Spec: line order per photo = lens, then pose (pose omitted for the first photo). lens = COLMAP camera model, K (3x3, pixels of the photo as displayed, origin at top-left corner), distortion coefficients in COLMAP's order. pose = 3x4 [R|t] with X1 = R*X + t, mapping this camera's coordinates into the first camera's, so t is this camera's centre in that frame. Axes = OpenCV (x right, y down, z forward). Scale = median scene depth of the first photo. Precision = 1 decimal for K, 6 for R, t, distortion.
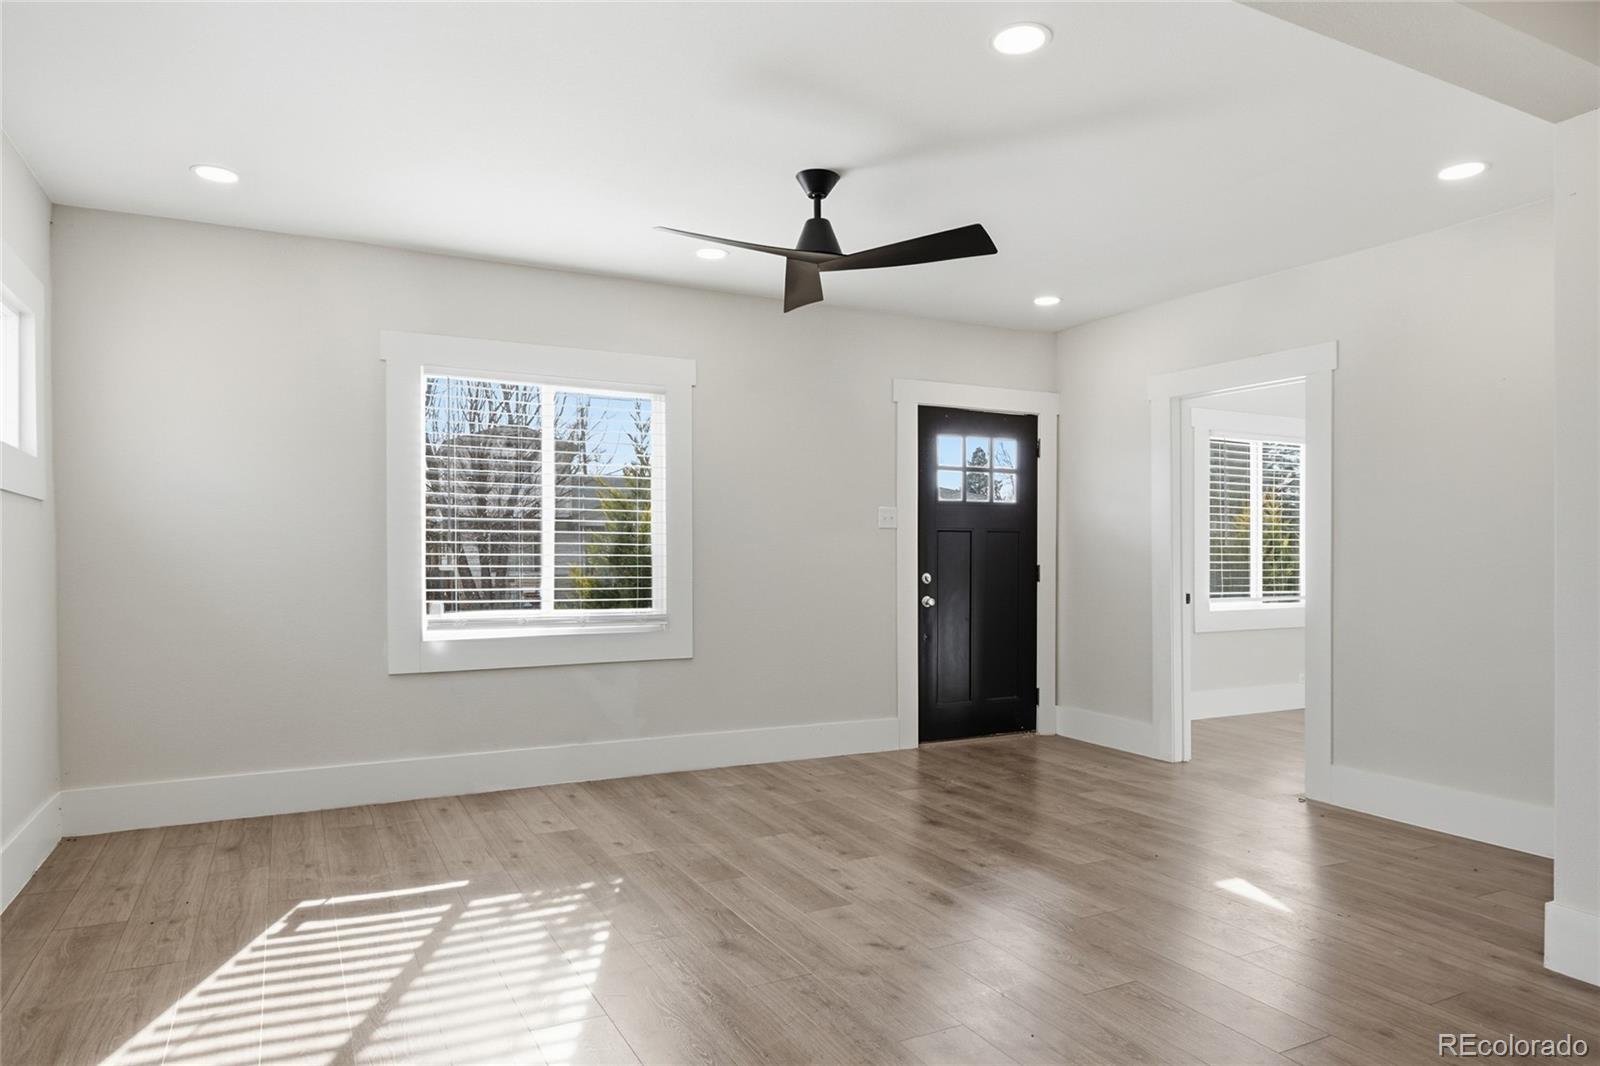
lens RADIAL K [[969.1, 0, 778.9], [0, 969.1, 569.4], [0, 0, 1]] dist [-0.002445, -0.000121]
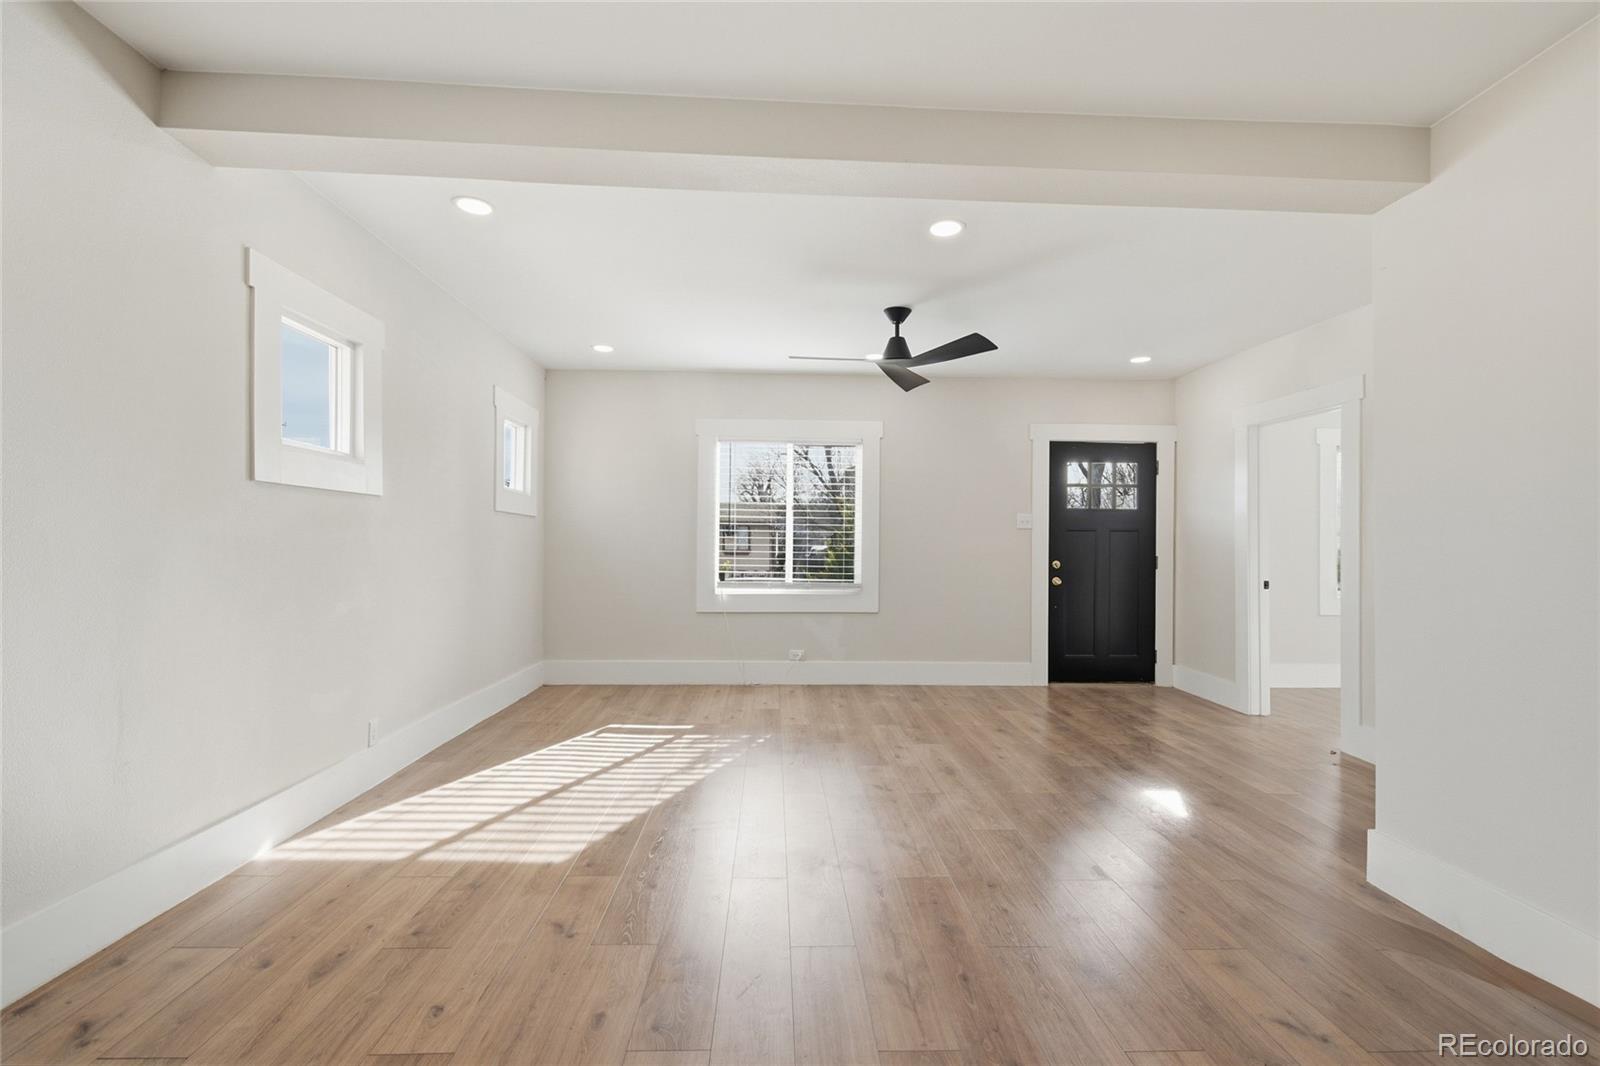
lens RADIAL K [[694.5, 0, 807.7], [0, 694.5, 537.1], [0, 0, 1]] dist [0.003592, -0.000117]
pose [[0.911717, 0.003760, -0.410802, 0.285626], [-0.014687, 0.999617, -0.023448, -0.001819], [0.410557, 0.027411, 0.911423, -0.072424]]
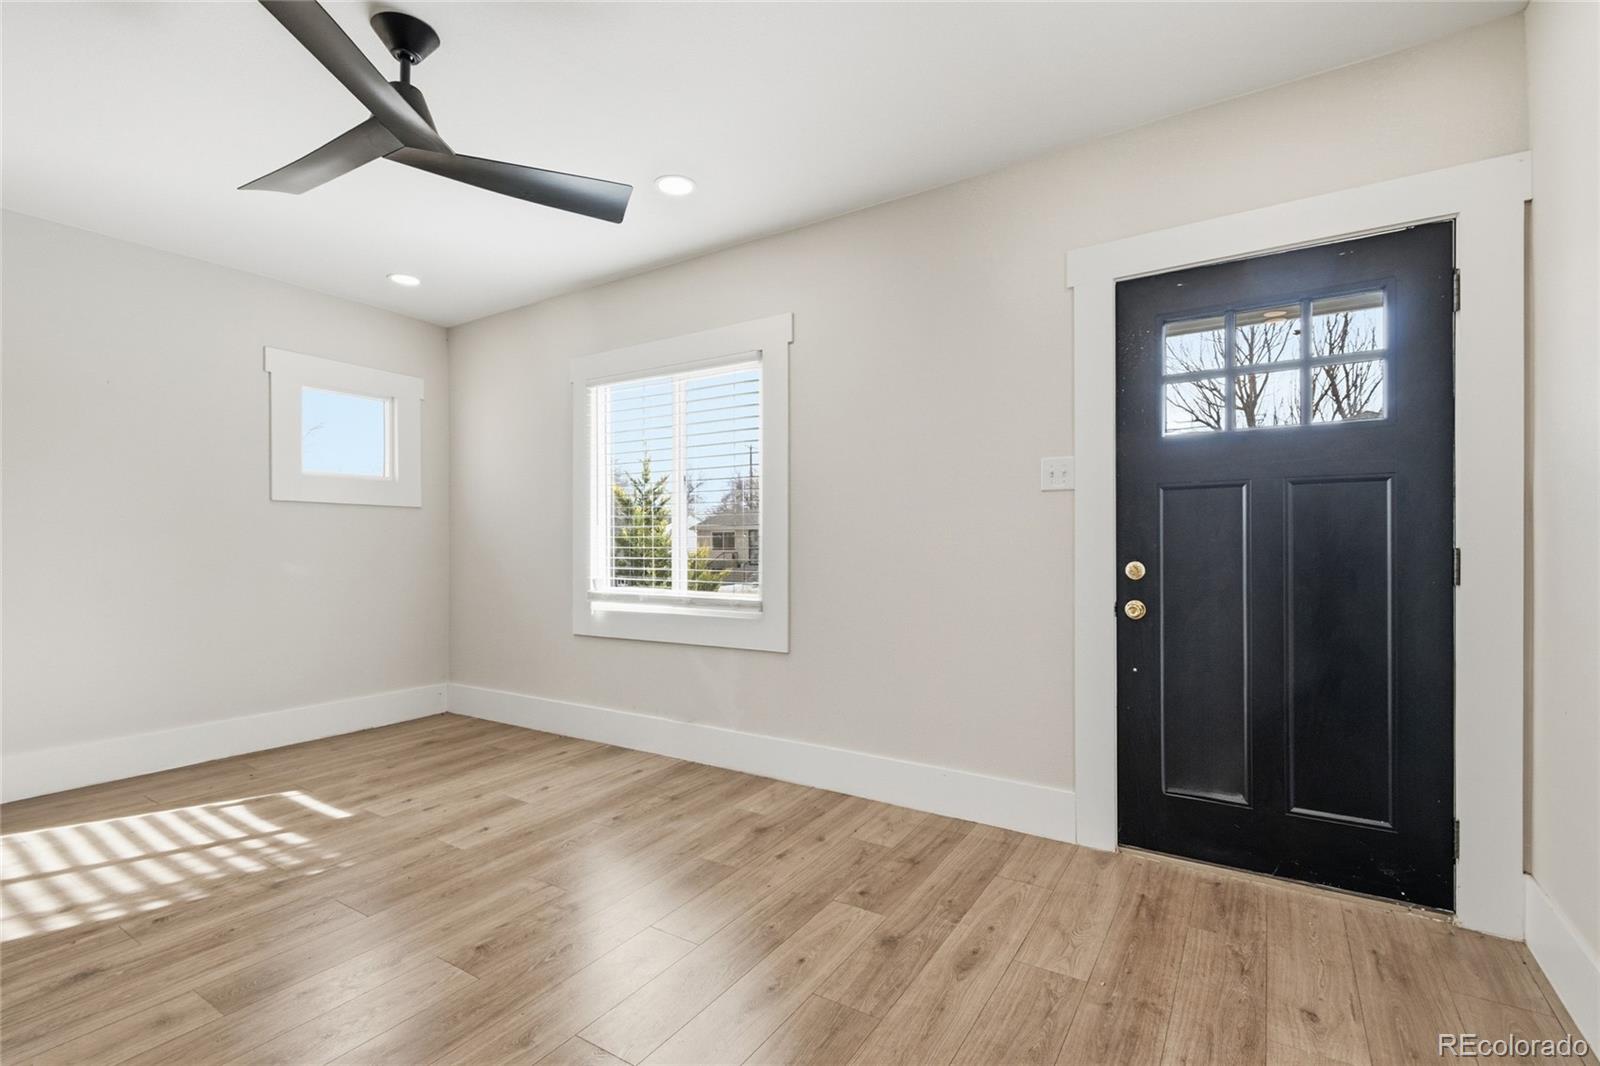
lens RADIAL K [[719.1, 0, 801.4], [0, 719.1, 545.9], [0, 0, 1]] dist [0.001174, -0.001131]
pose [[0.517396, 0.002703, -0.855742, 0.508207], [-0.002623, 0.999995, 0.001573, -0.007370], [0.855742, 0.001430, 0.517401, 0.722146]]
